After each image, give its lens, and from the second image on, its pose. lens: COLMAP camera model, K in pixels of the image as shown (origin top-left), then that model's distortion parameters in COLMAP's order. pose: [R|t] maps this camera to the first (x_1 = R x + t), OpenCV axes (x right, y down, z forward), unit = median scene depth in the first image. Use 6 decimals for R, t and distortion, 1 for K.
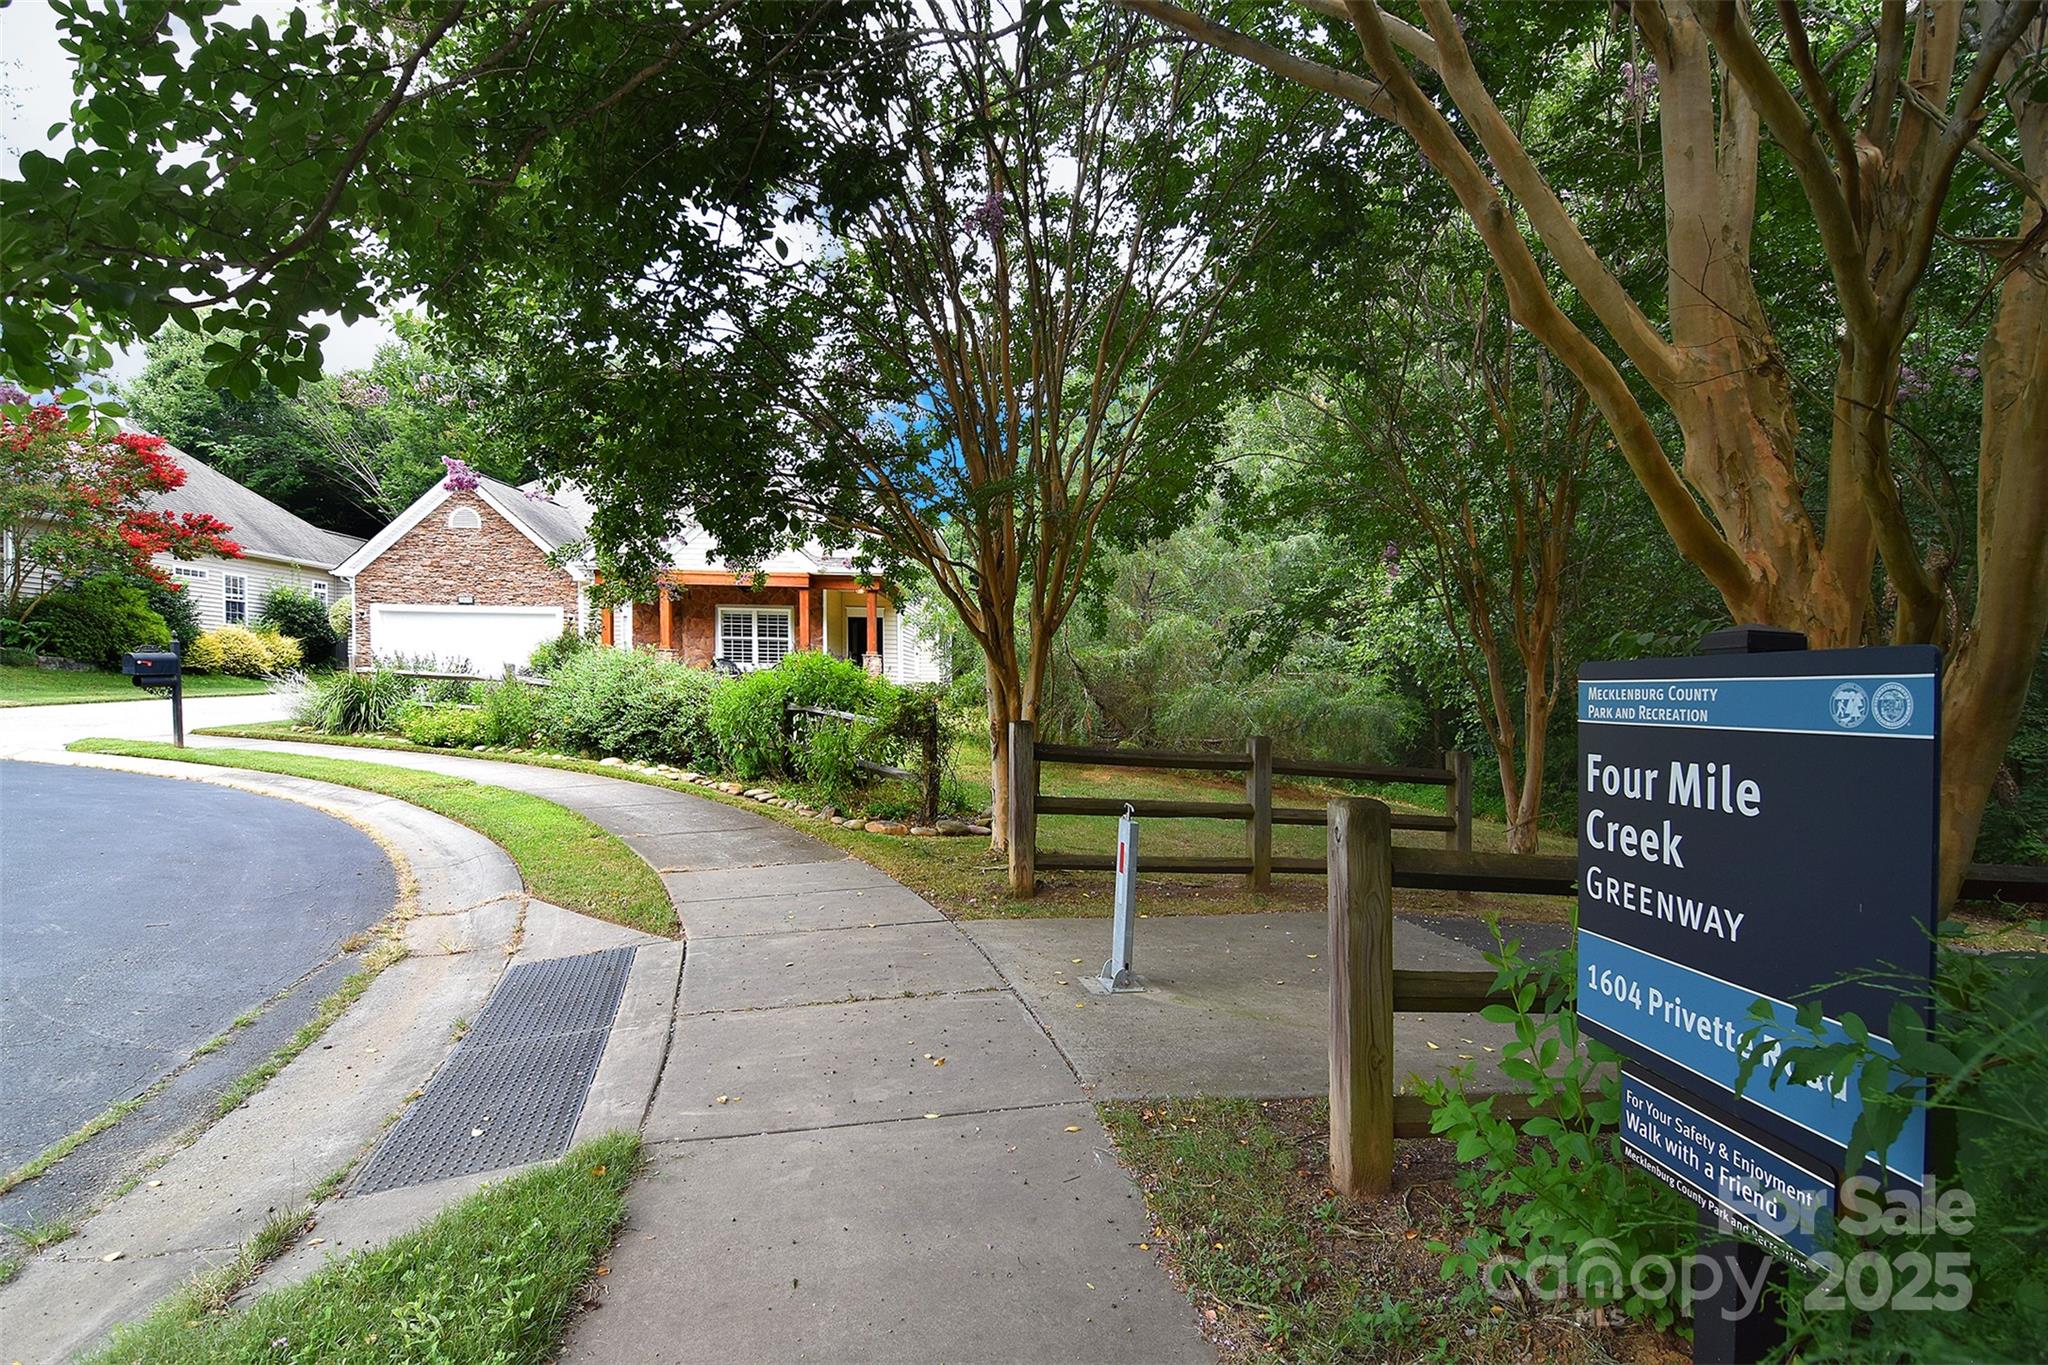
lens RADIAL K [[981.7, 0, 1026.1], [0, 981.7, 687.4], [0, 0, 1]] dist [-0.000536, 0.000021]
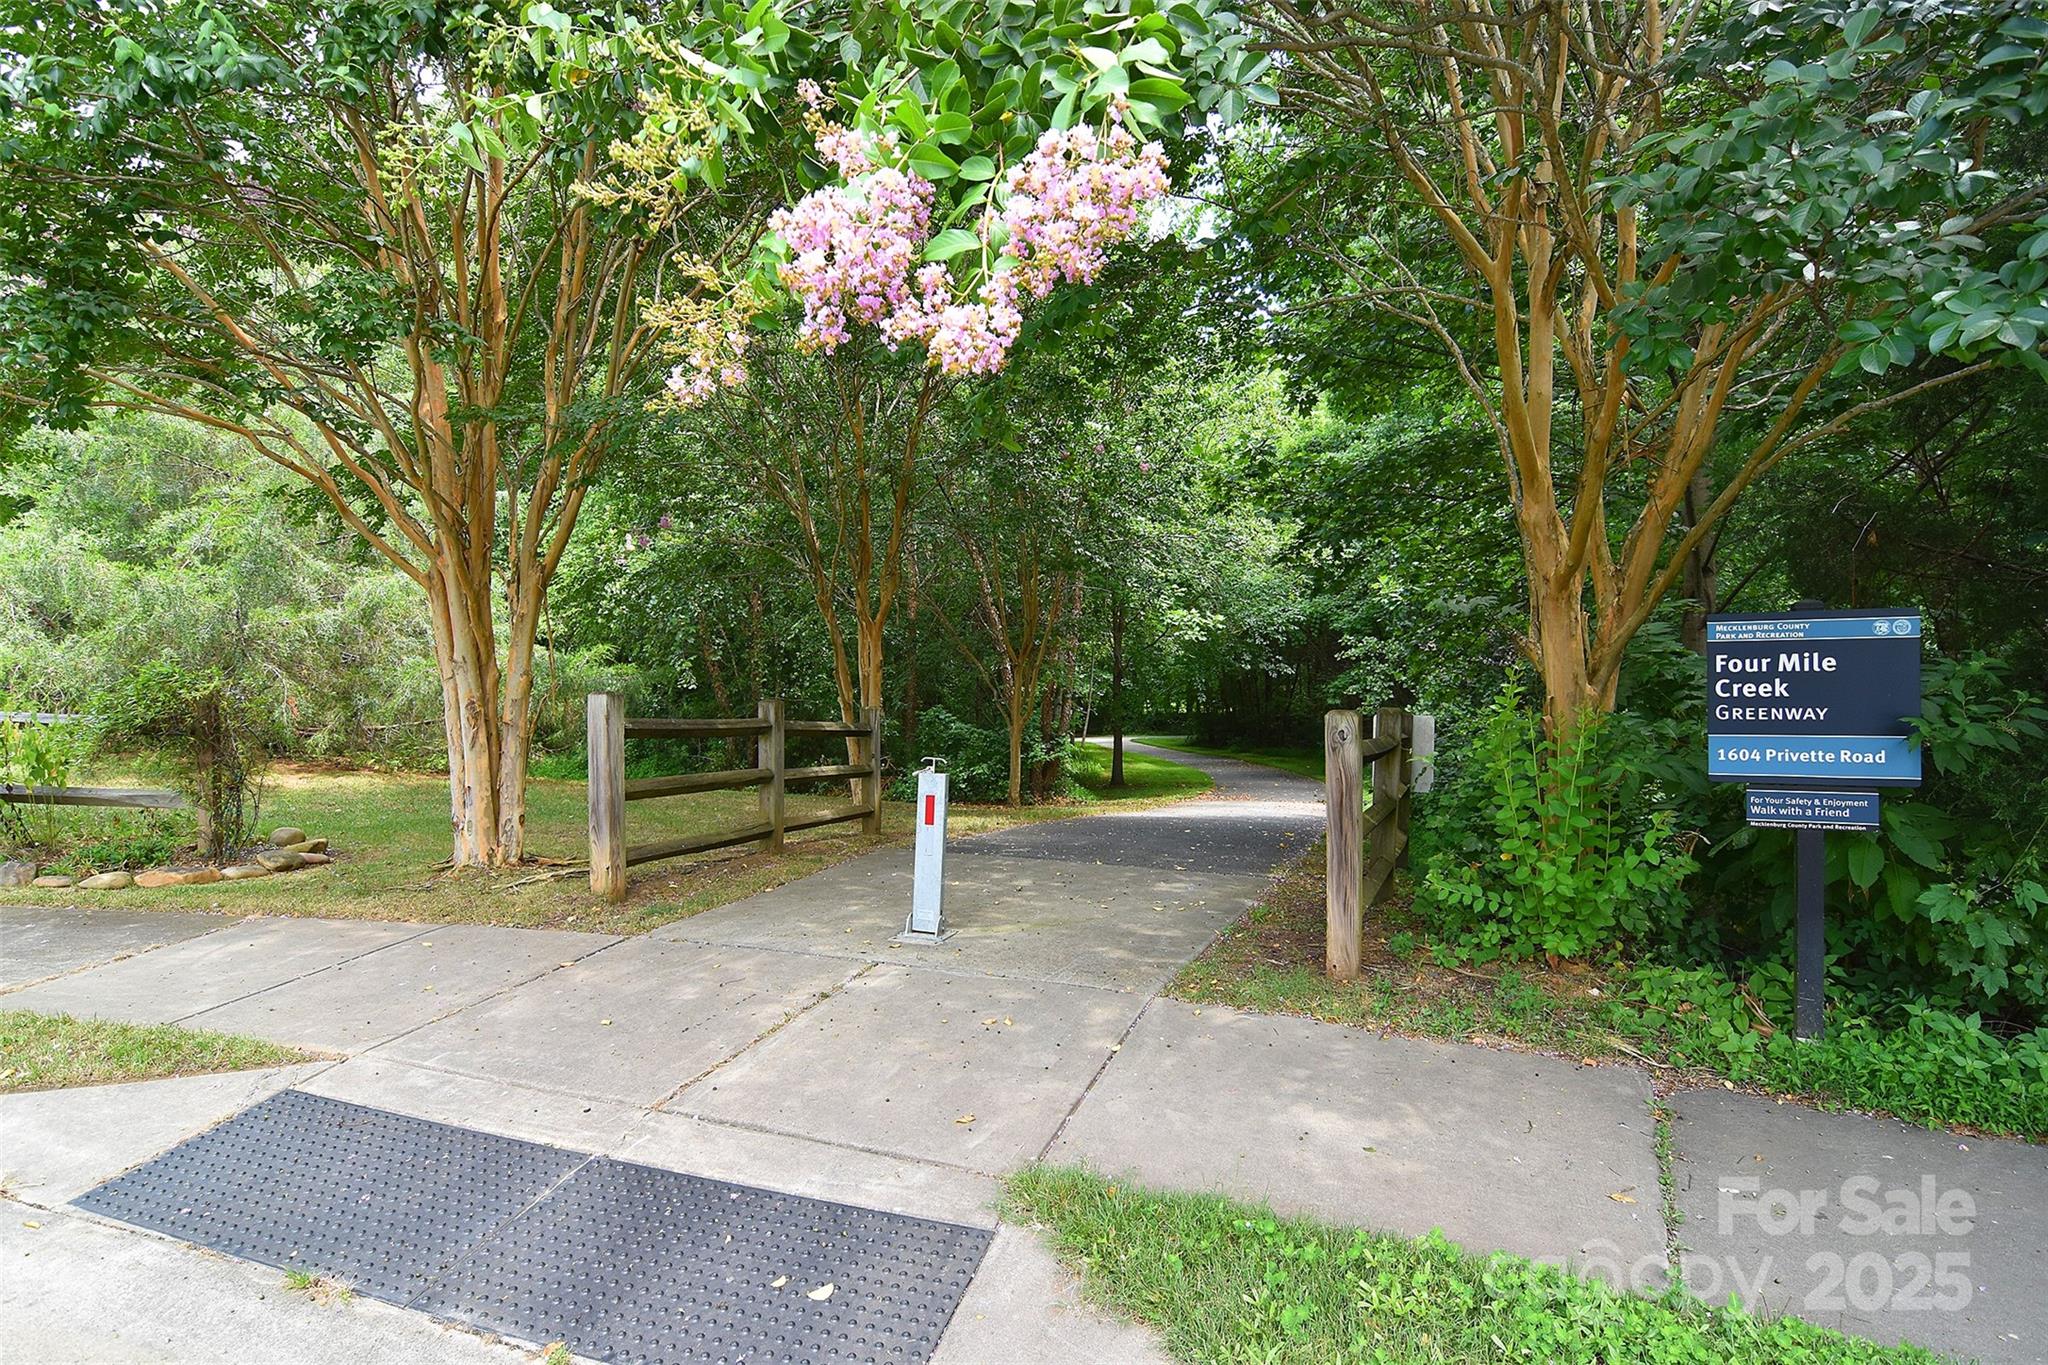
lens RADIAL K [[988.1, 0, 1024.0], [0, 988.1, 636.7], [0, 0, 1]] dist [-0.003129, -0.000601]
pose [[0.566005, 0.007206, 0.824370, -2.271644], [0.015735, 0.999685, -0.019542, 0.046570], [-0.824252, 0.024032, 0.565713, 1.074950]]
